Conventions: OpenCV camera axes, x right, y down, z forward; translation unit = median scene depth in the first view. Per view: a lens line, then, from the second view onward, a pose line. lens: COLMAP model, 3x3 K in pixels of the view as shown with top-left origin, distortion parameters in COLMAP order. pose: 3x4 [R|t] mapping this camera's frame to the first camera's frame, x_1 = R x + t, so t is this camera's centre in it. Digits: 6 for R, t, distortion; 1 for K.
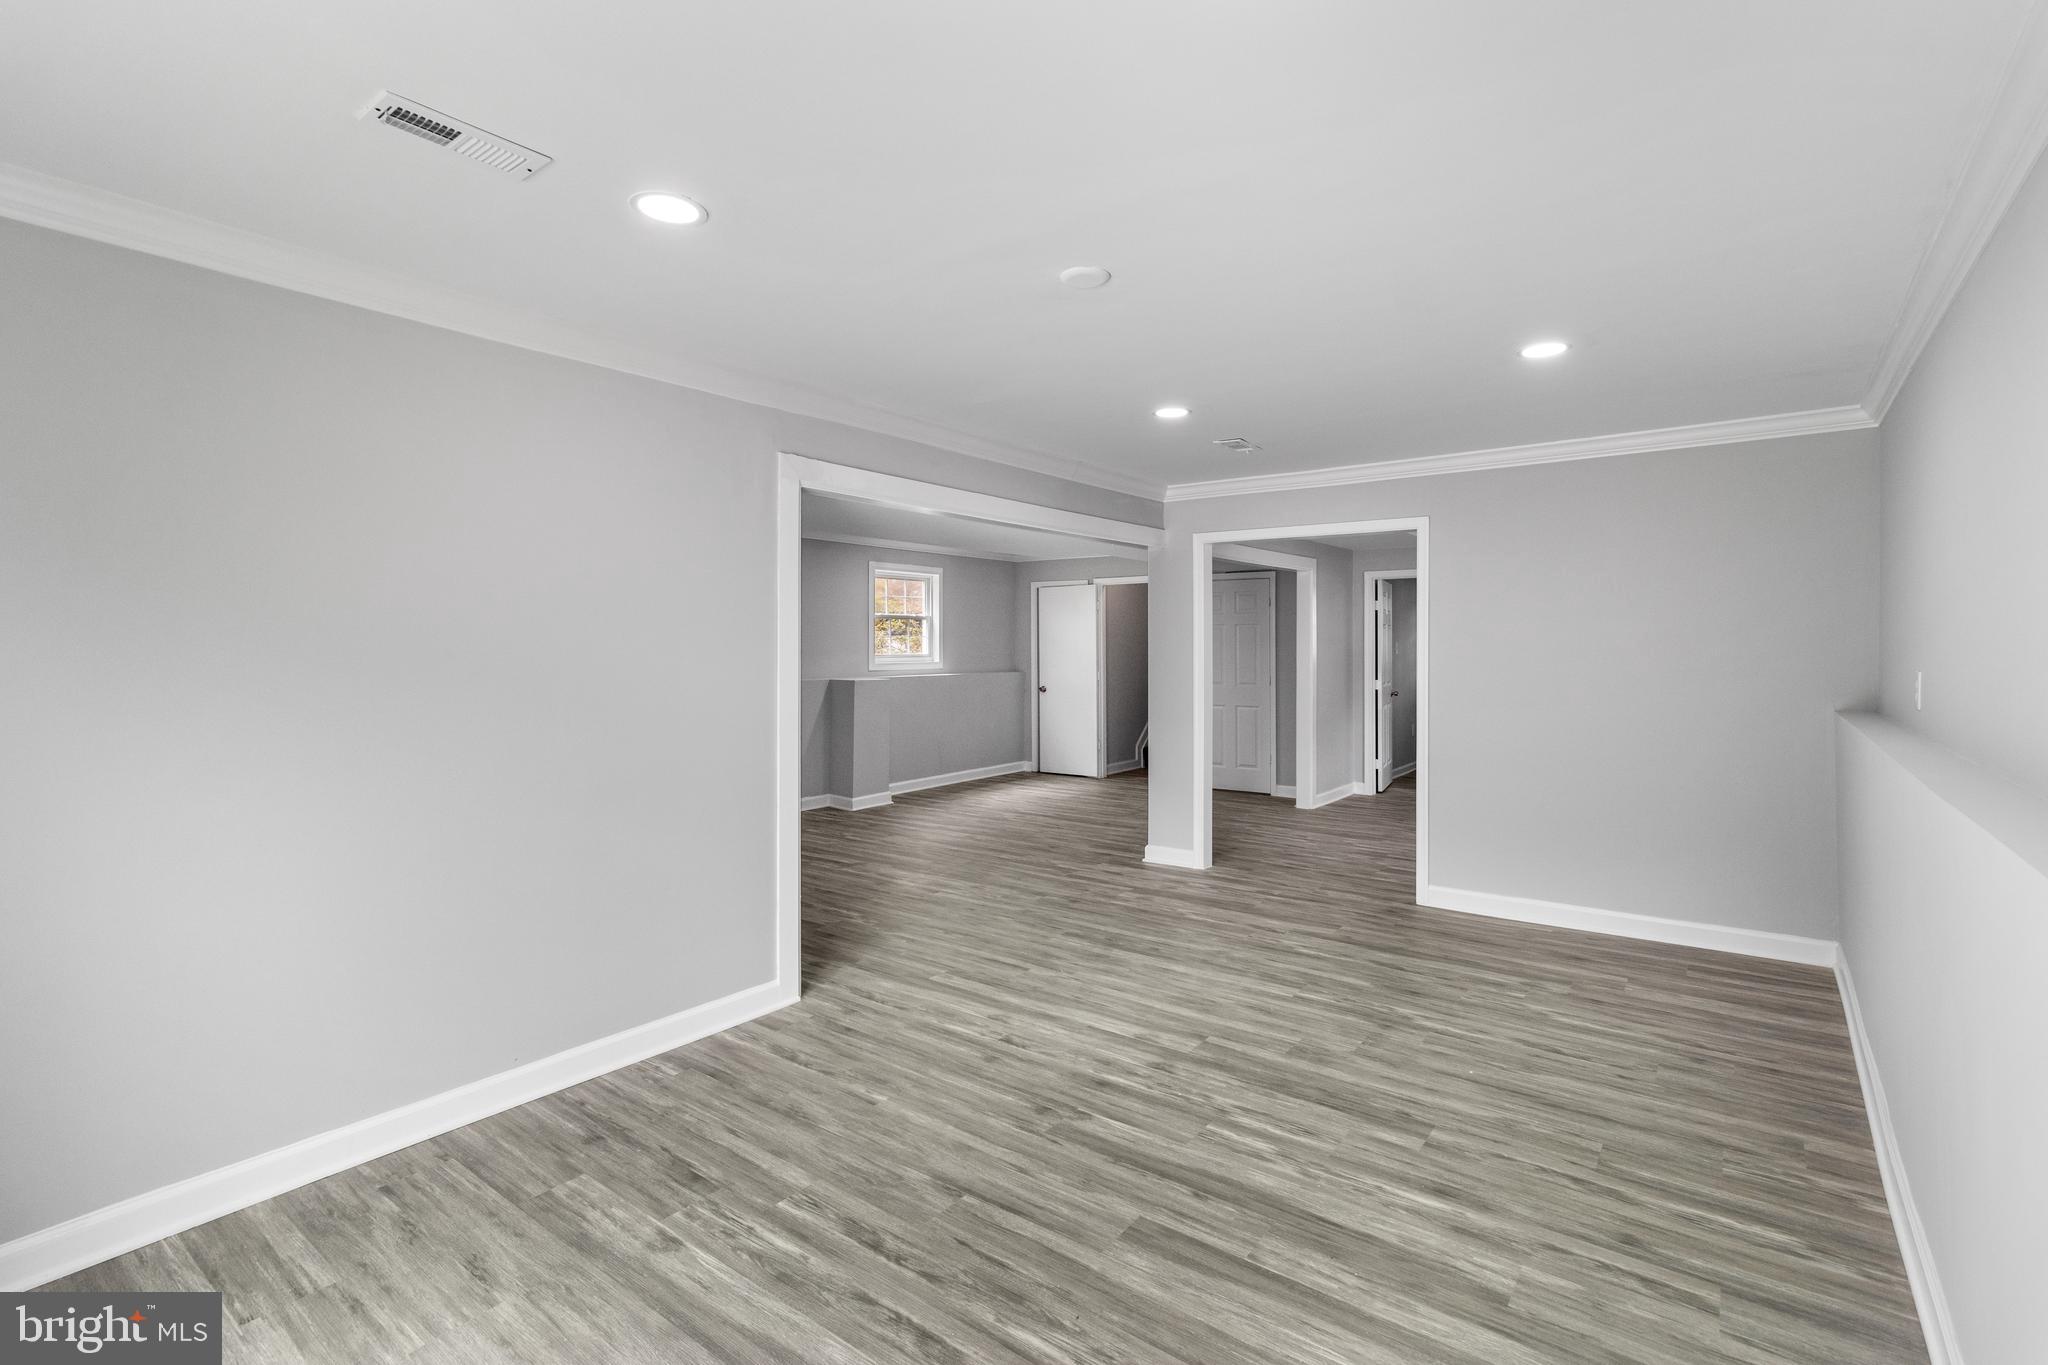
lens RADIAL K [[952.2, 0, 1036.7], [0, 952.2, 660.1], [0, 0, 1]] dist [0.001786, -0.000205]
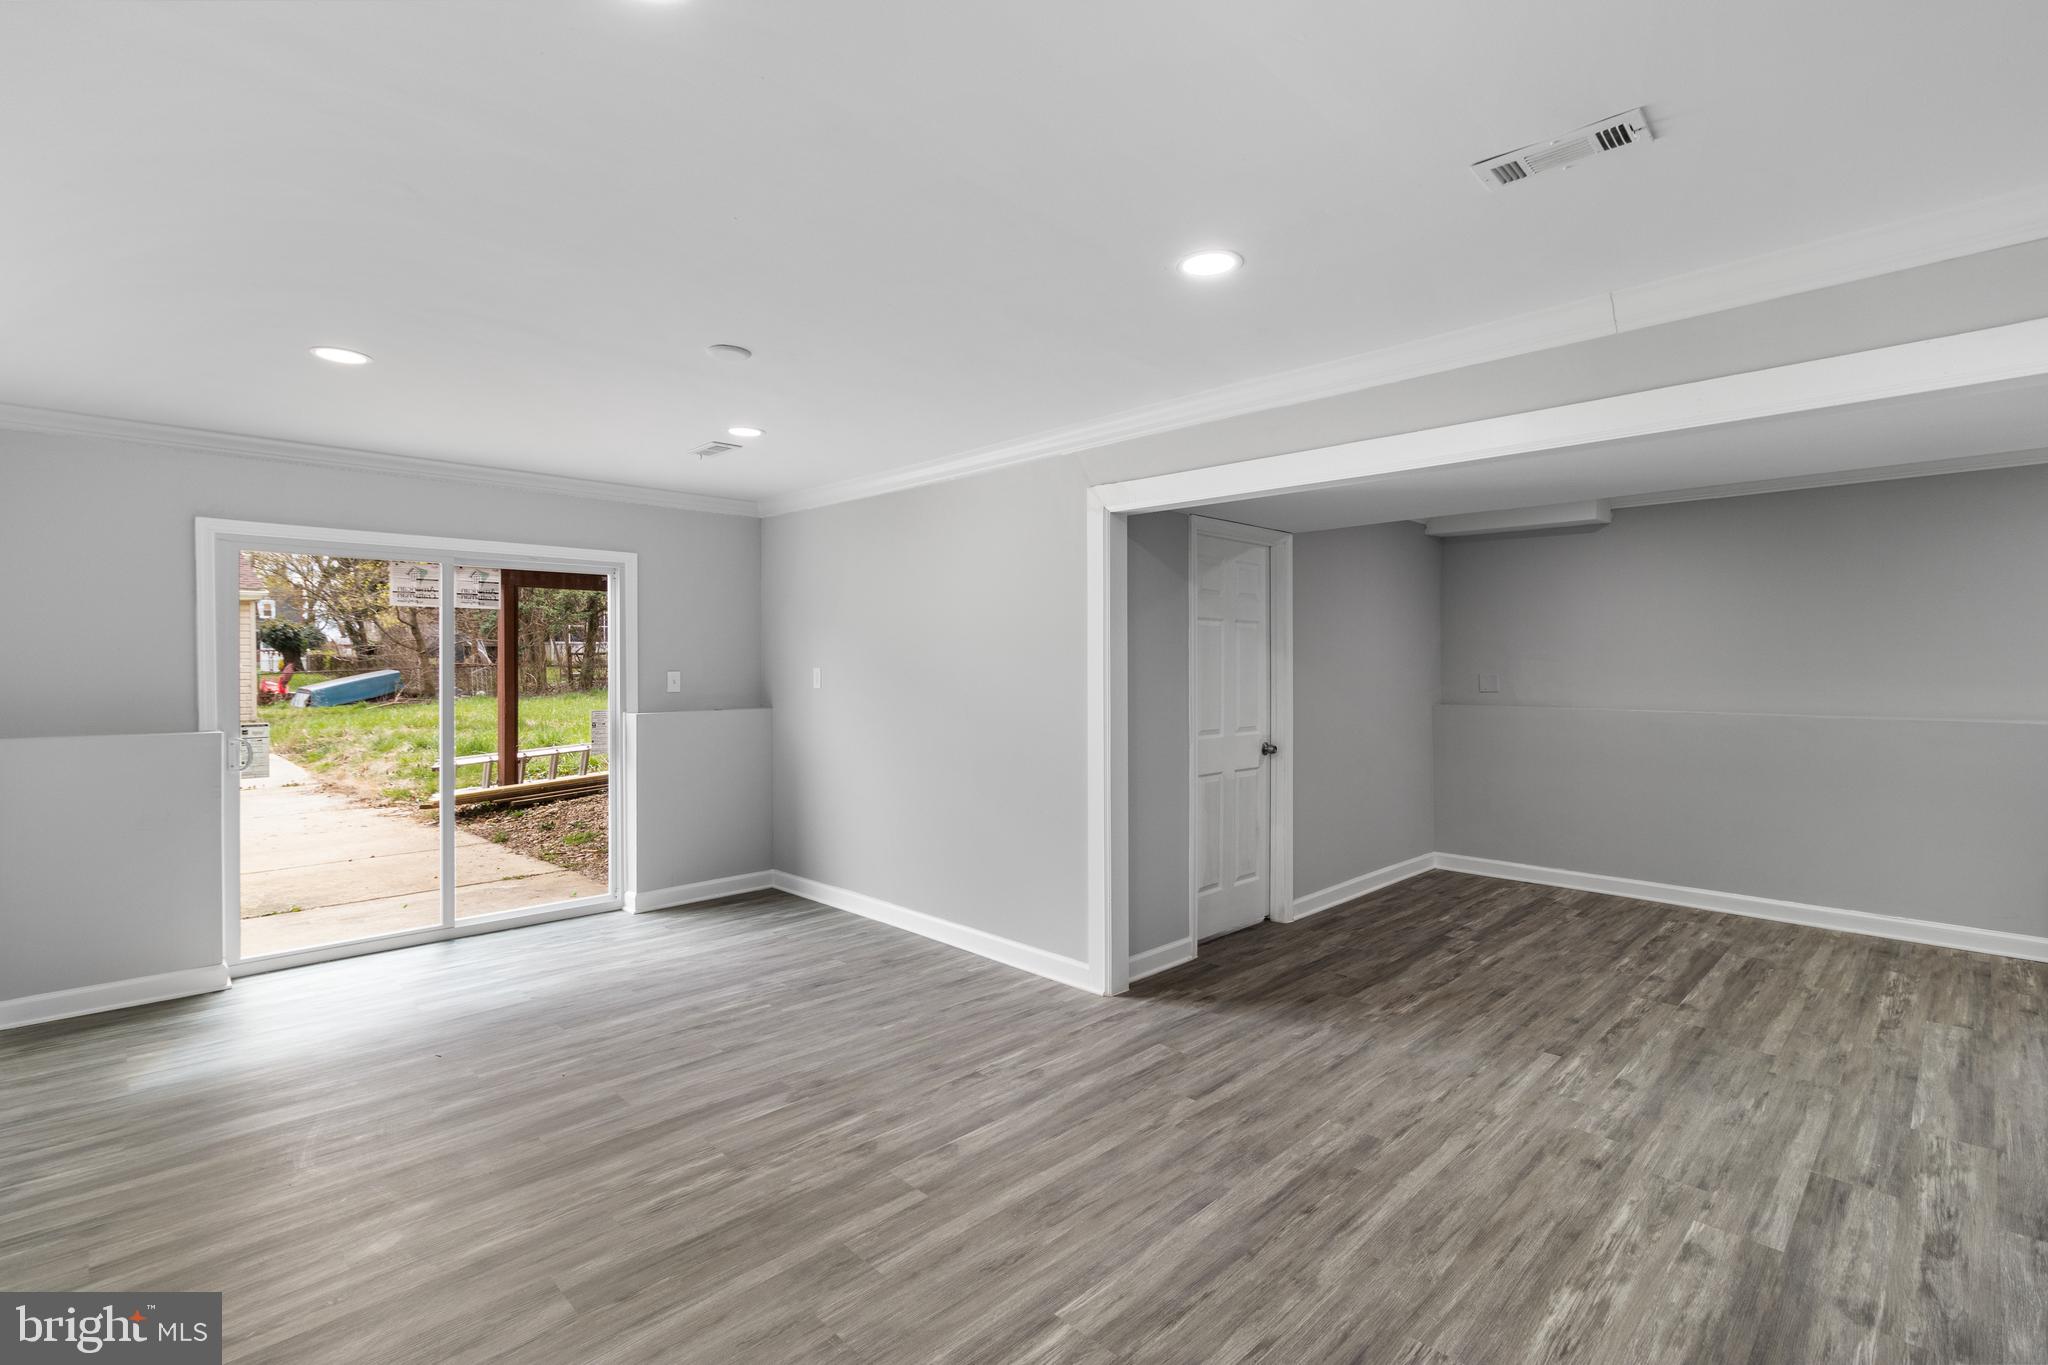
lens RADIAL K [[933.8, 0, 1024.0], [0, 933.8, 682.5], [0, 0, 1]] dist [-0.001243, -0.000057]
pose [[-0.151583, 0.020338, -0.988235, 0.827611], [-0.011151, 0.999689, 0.022284, -0.015985], [0.988382, 0.014397, -0.151309, 1.115680]]
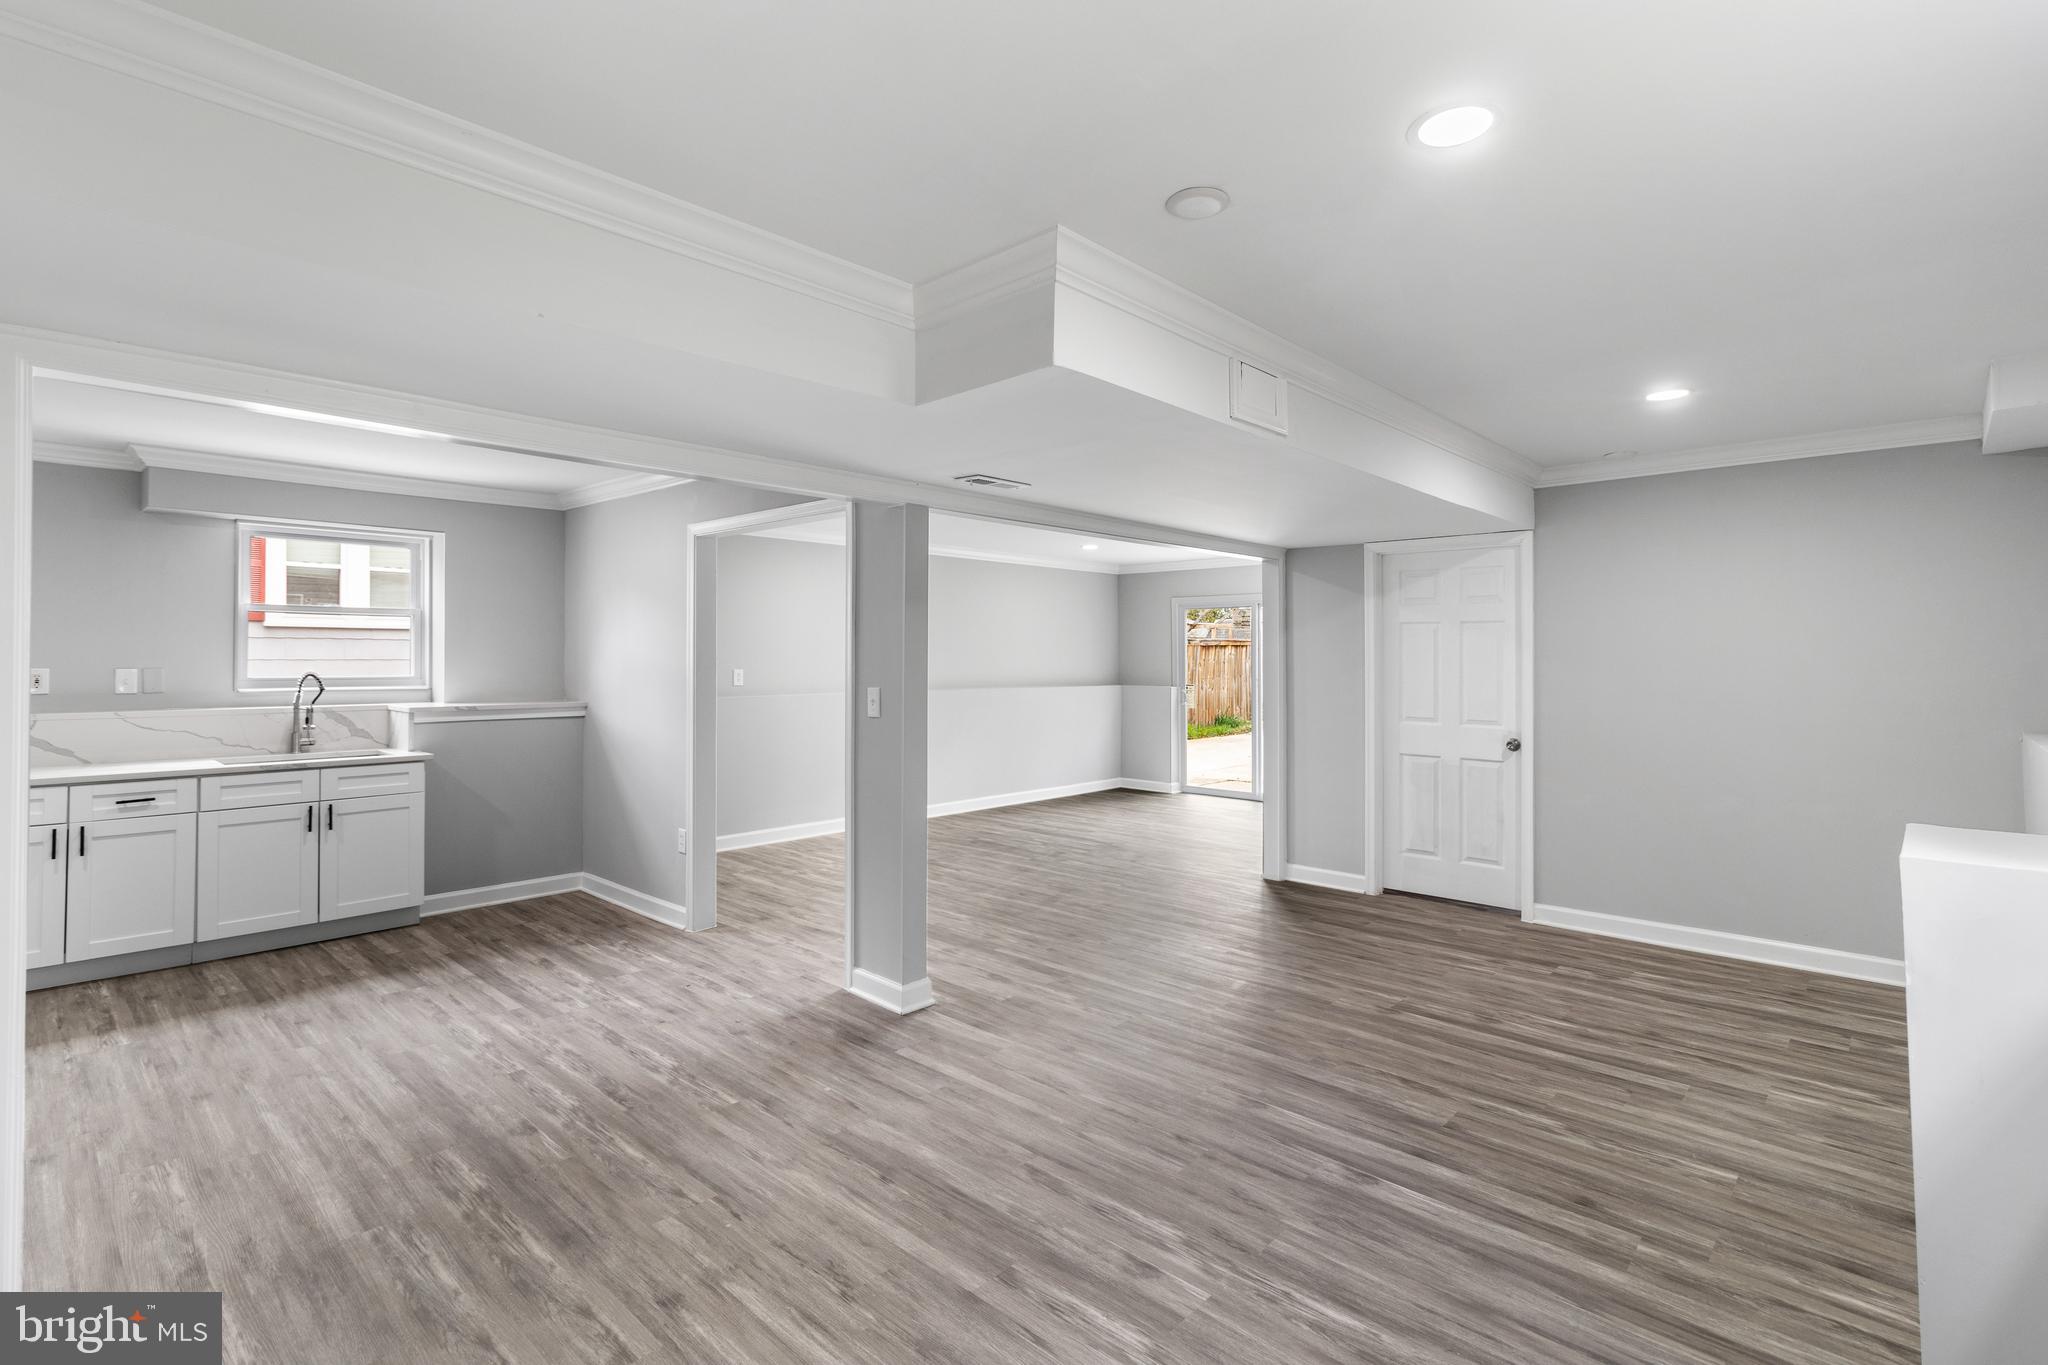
lens RADIAL K [[970.6, 0, 1050.8], [0, 970.6, 651.0], [0, 0, 1]] dist [-0.000466, -0.000111]
pose [[-0.996124, -0.000149, 0.087961, -0.034734], [0.000668, 0.999957, 0.009255, -0.045391], [-0.087958, 0.009278, -0.996081, 2.800364]]
